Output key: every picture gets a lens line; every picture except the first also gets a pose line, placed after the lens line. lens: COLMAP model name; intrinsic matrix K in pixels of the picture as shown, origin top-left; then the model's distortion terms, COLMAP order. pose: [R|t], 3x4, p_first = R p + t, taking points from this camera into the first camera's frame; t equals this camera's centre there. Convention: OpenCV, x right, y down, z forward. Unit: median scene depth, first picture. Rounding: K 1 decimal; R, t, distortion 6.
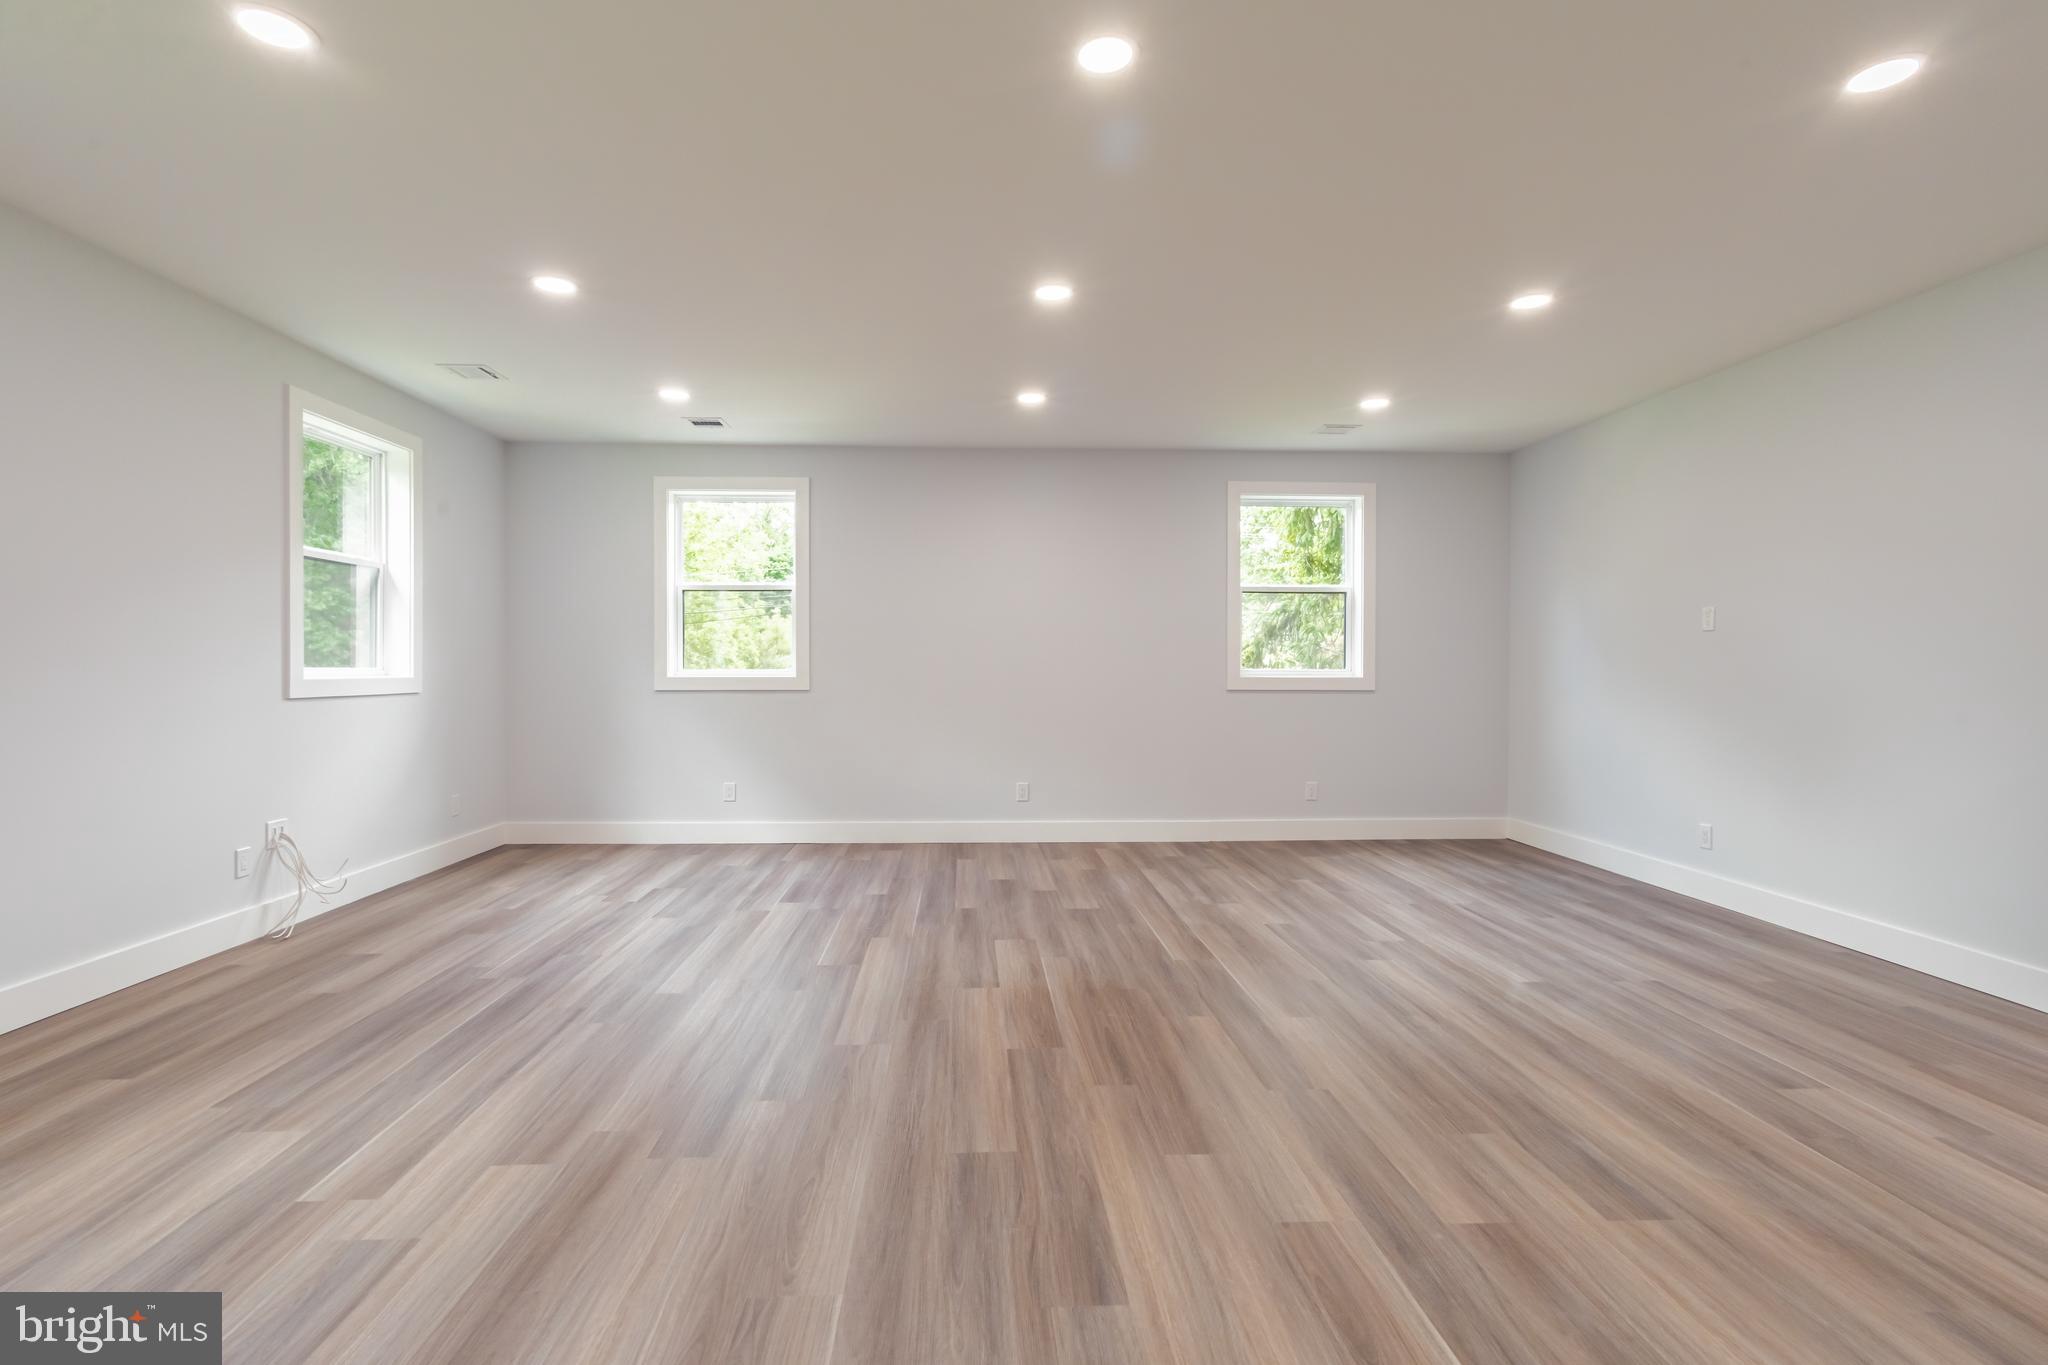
lens RADIAL K [[954.5, 0, 1003.3], [0, 954.5, 672.5], [0, 0, 1]] dist [-0.002077, 0.000411]
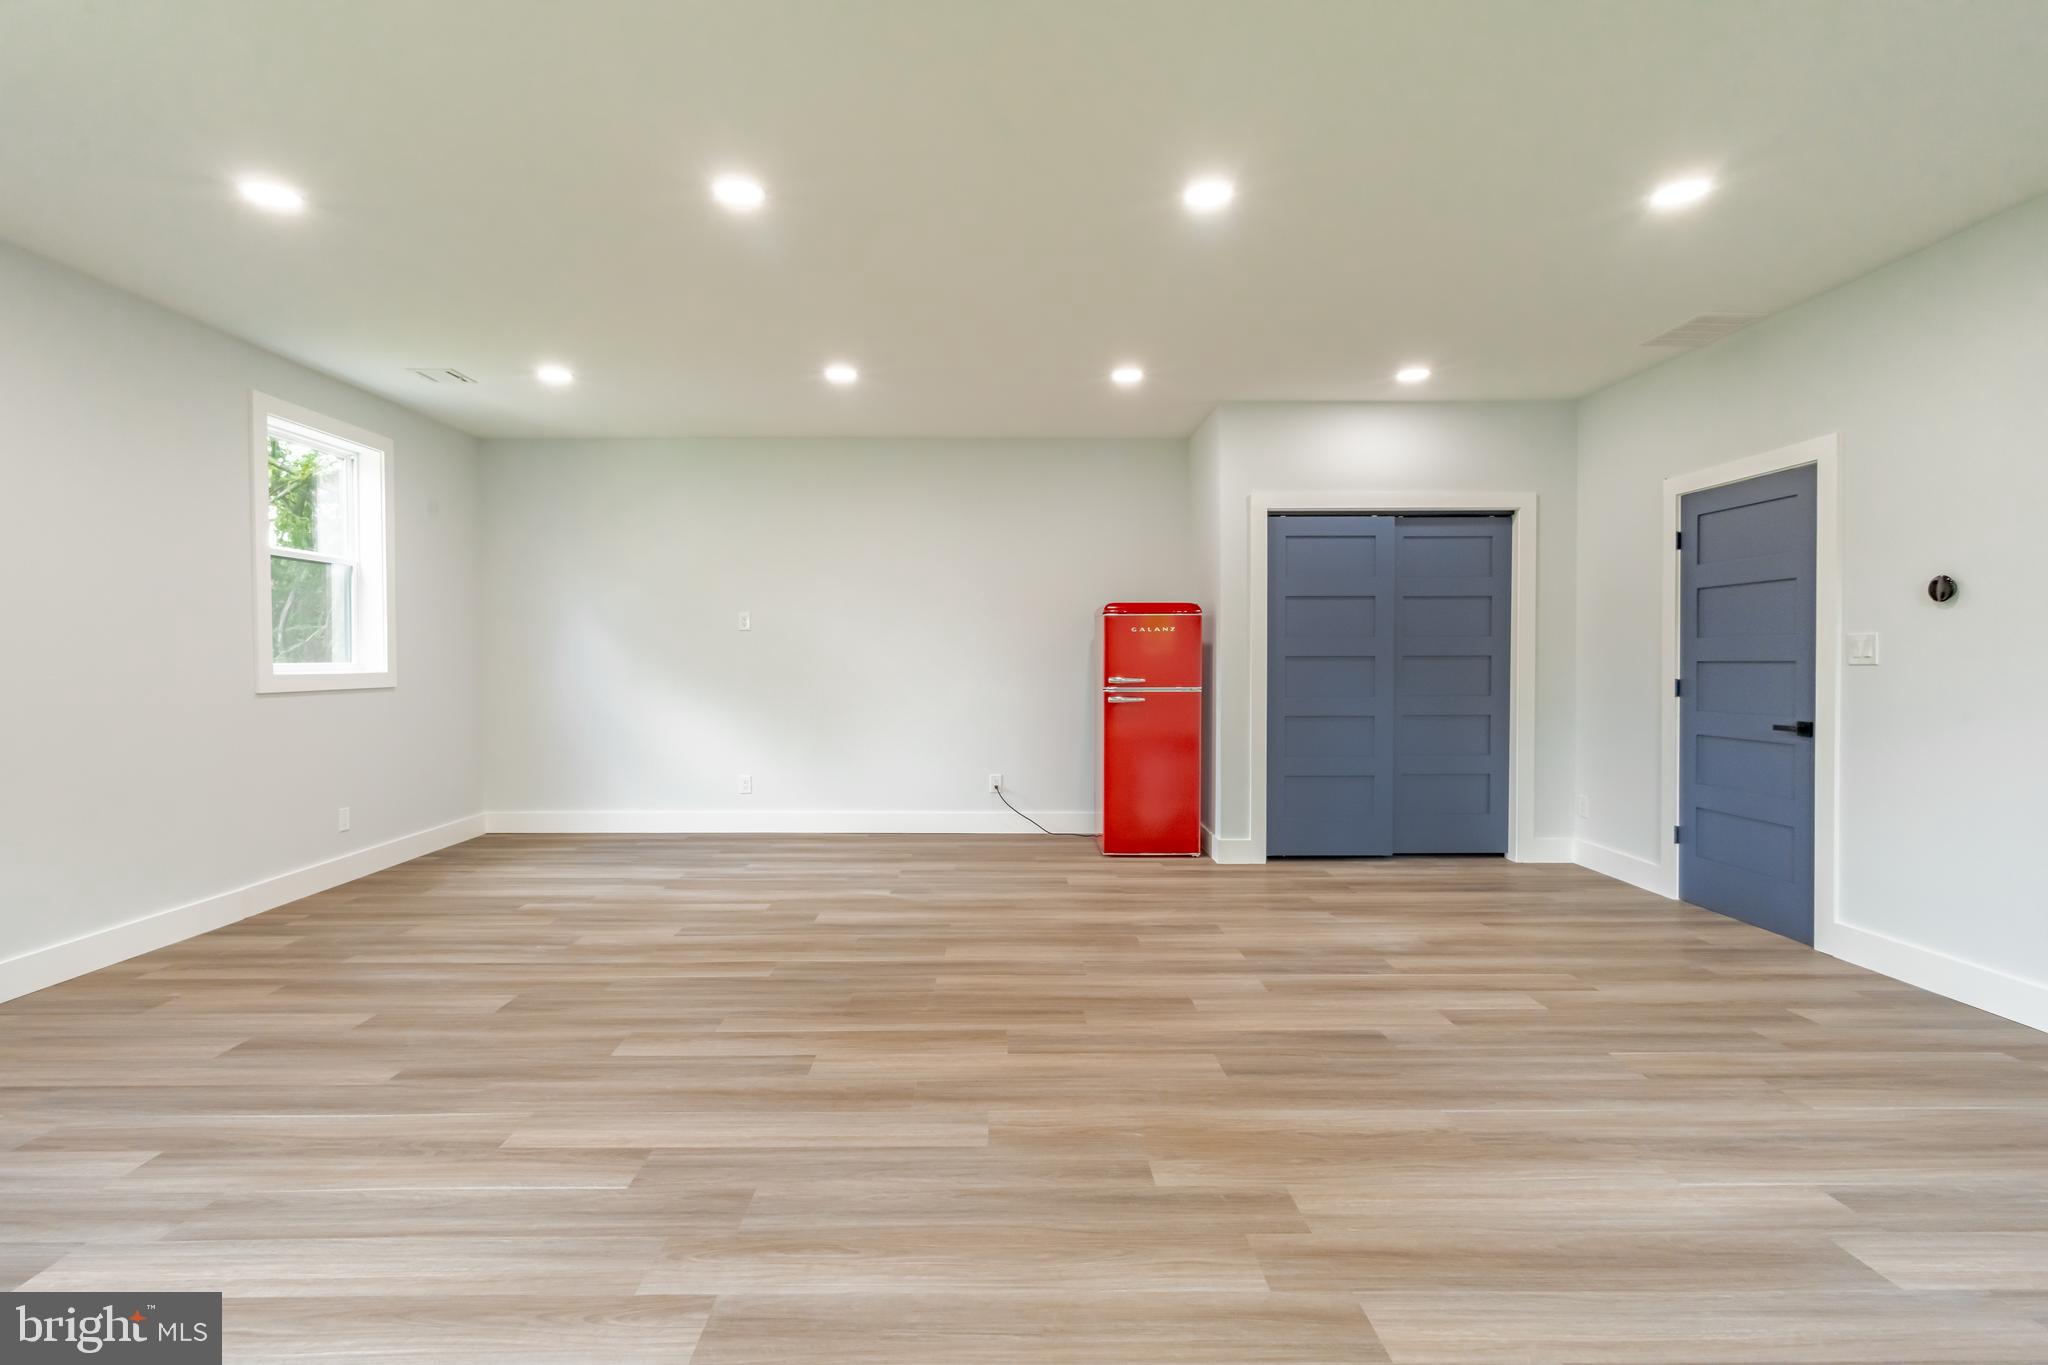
lens RADIAL K [[954.5, 0, 1003.3], [0, 954.5, 672.5], [0, 0, 1]] dist [-0.002077, 0.000411]
pose [[0.034640, -0.017238, 0.999251, -1.099013], [0.007329, 0.999829, 0.016994, -0.010719], [-0.999373, 0.006735, 0.034760, 1.109558]]
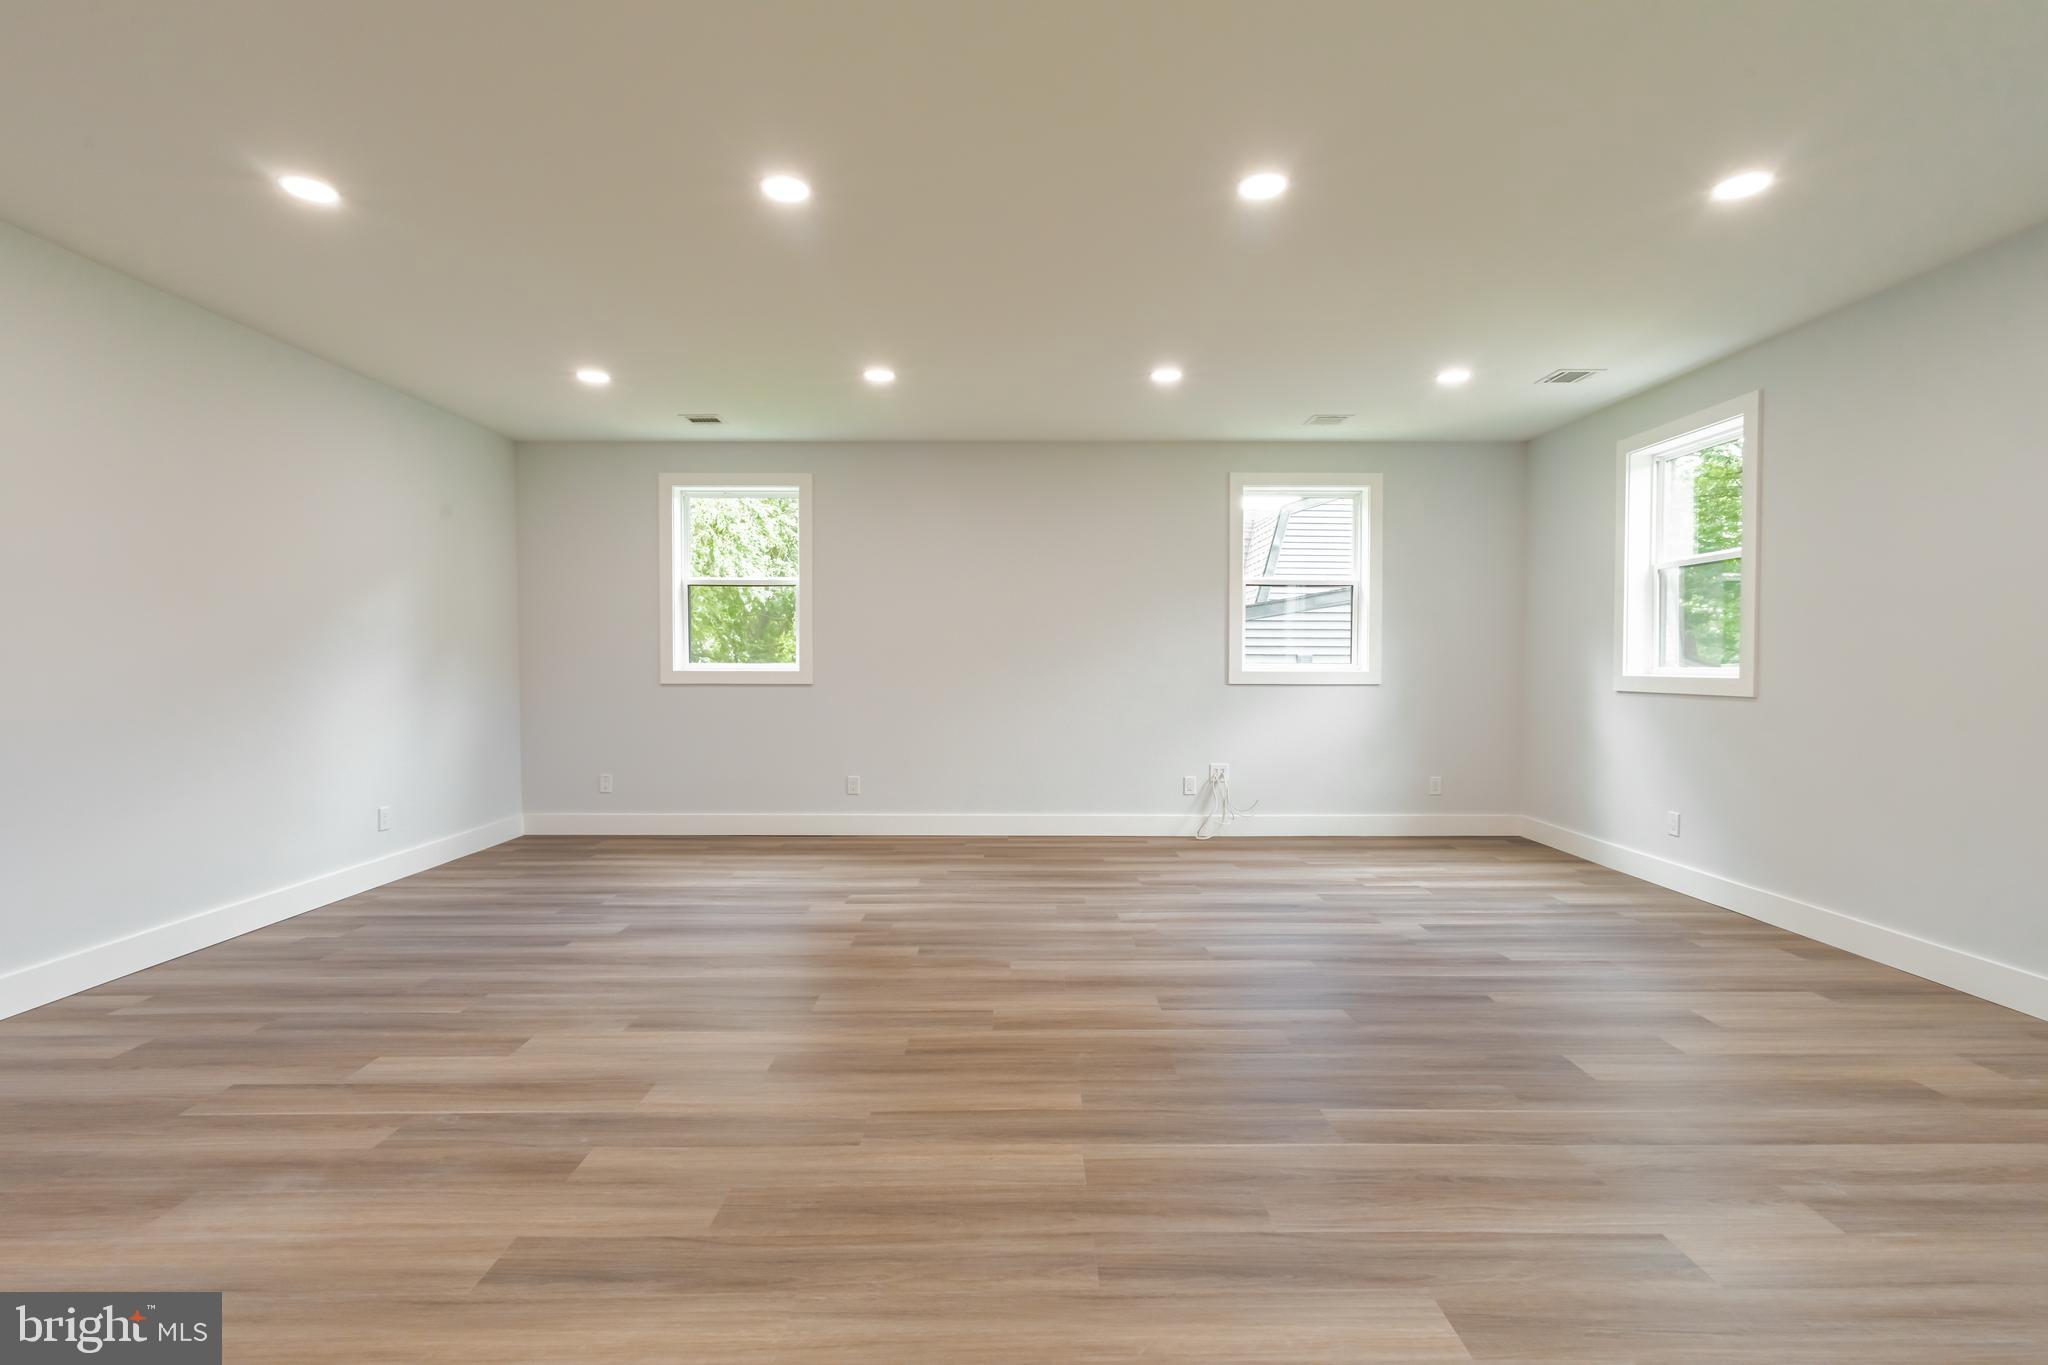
lens RADIAL K [[943.5, 0, 1024.0], [0, 943.5, 682.5], [0, 0, 1]] dist [-0.002351, -0.000362]
pose [[-0.034550, 0.020317, -0.999196, 1.239853], [-0.005799, 0.999772, 0.020529, -0.006494], [0.999386, 0.006504, -0.034424, 1.226988]]
